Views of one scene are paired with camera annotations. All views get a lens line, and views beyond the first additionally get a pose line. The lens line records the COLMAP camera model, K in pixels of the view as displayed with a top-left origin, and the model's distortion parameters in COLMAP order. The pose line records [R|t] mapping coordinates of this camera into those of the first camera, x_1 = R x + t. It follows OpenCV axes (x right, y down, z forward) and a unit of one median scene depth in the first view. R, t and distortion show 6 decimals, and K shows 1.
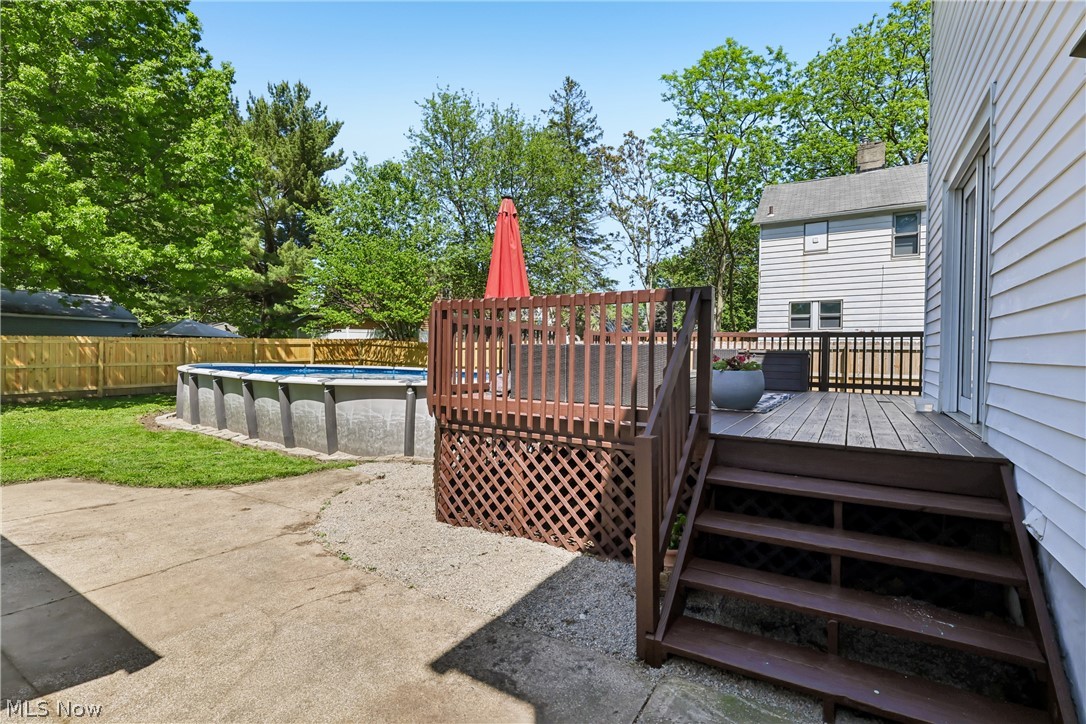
lens RADIAL K [[503.7, 0, 546.2], [0, 503.7, 356.9], [0, 0, 1]] dist [0.001637, 0.001562]
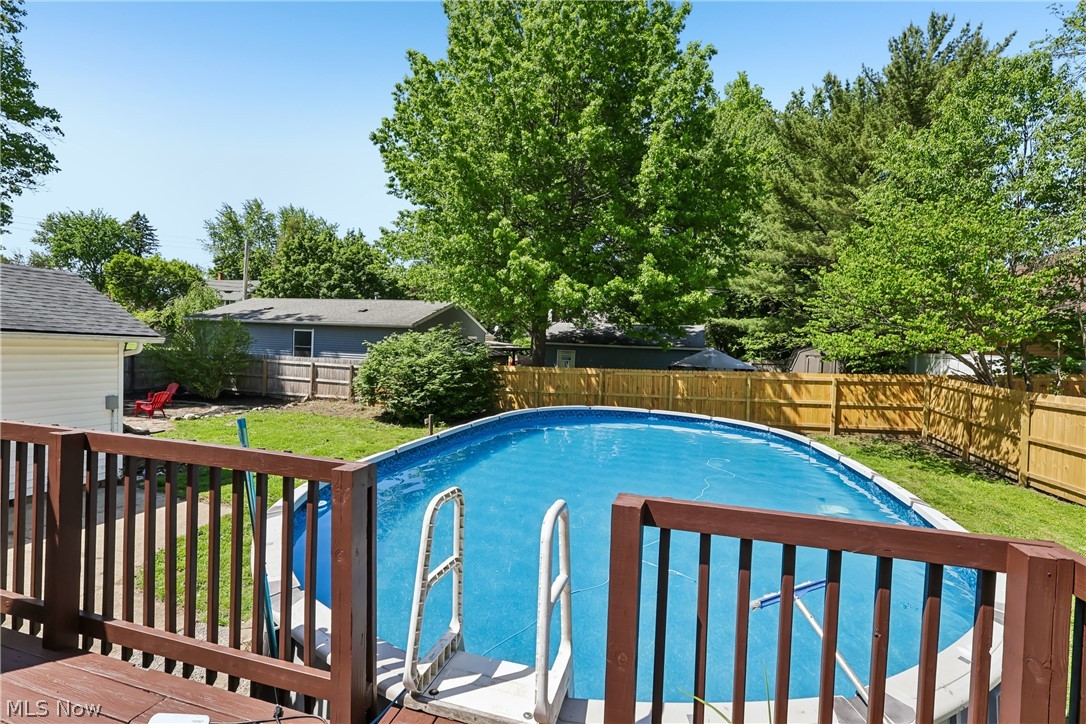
lens RADIAL K [[503.7, 0, 546.2], [0, 503.7, 356.9], [0, 0, 1]] dist [0.001637, 0.001562]
pose [[0.263707, 0.013338, -0.964511, 0.090195], [-0.036142, 0.999339, 0.003938, -0.038331], [0.963926, 0.033821, 0.264014, 0.344451]]
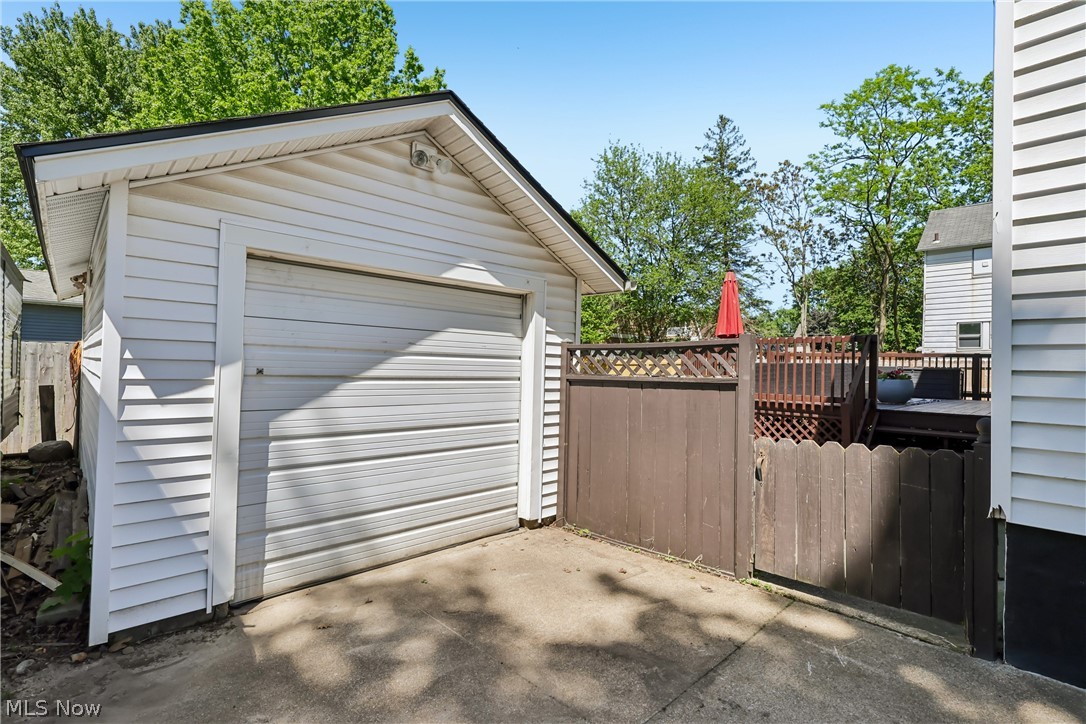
lens RADIAL K [[494.3, 0, 542.2], [0, 494.3, 366.2], [0, 0, 1]] dist [-0.032544, 0.021777]
pose [[0.962051, 0.005222, -0.272820, -0.048230], [-0.008942, 0.999883, -0.012392, 0.002291], [0.272724, 0.014361, 0.961985, -0.140102]]
